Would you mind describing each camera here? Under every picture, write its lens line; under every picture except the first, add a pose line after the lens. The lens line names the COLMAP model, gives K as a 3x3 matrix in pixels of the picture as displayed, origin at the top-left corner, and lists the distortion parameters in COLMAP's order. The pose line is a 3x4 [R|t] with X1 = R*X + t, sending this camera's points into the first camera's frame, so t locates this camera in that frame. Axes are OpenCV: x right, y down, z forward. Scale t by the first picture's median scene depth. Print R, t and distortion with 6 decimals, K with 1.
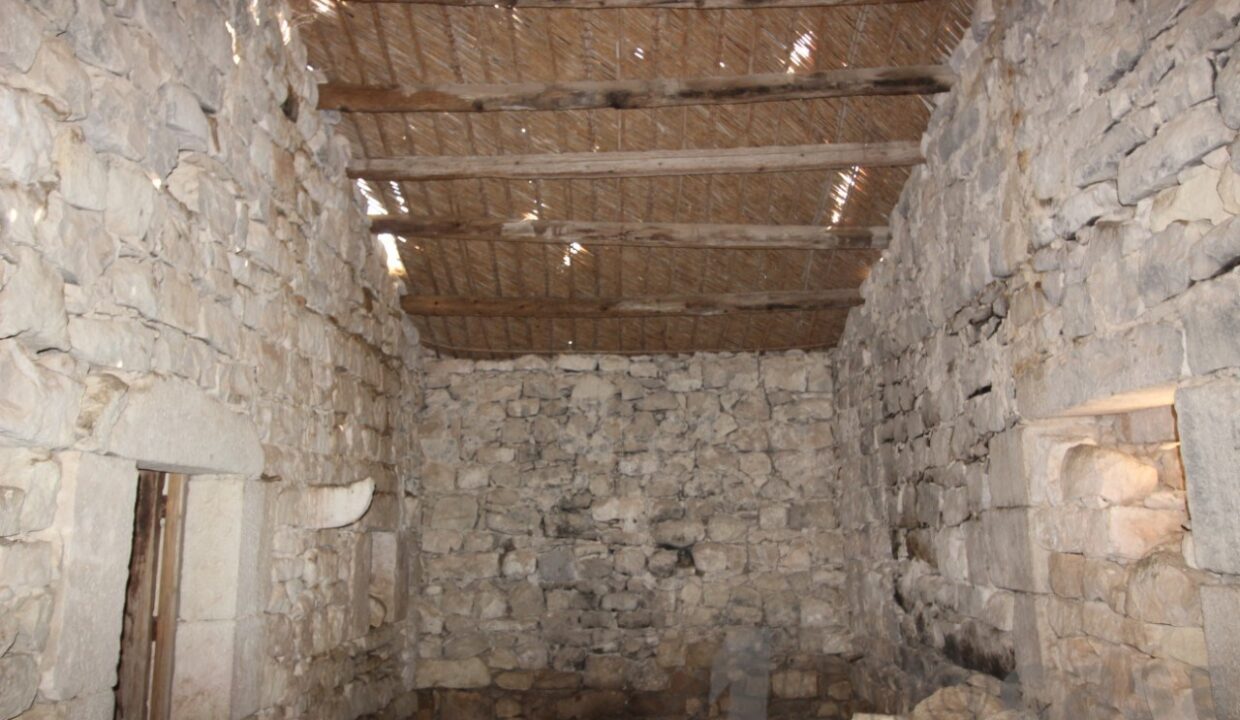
lens RADIAL K [[889.2, 0, 618.2], [0, 889.2, 354.8], [0, 0, 1]] dist [0.014355, -0.005495]
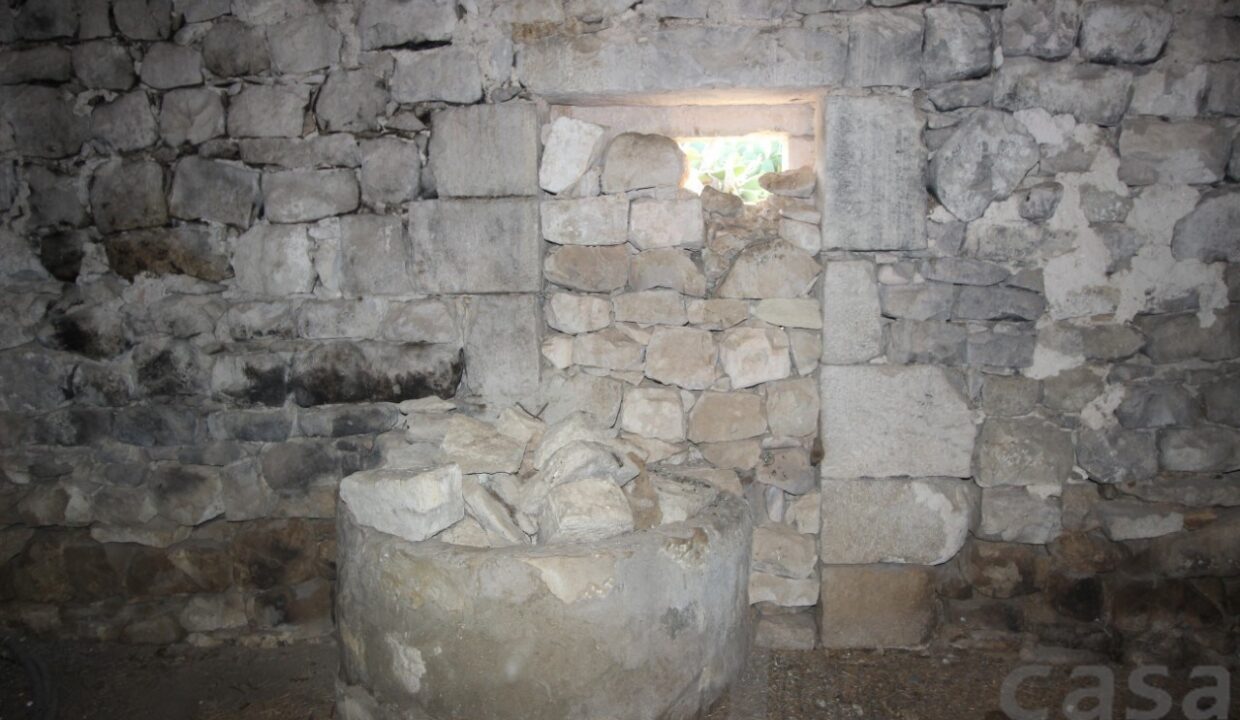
lens RADIAL K [[889.2, 0, 618.2], [0, 889.2, 354.8], [0, 0, 1]] dist [0.014355, -0.005495]
pose [[0.070383, -0.110584, 0.991371, -0.406514], [-0.176109, 0.976848, 0.121467, 0.195872], [-0.981851, -0.183139, 0.049278, 0.823539]]
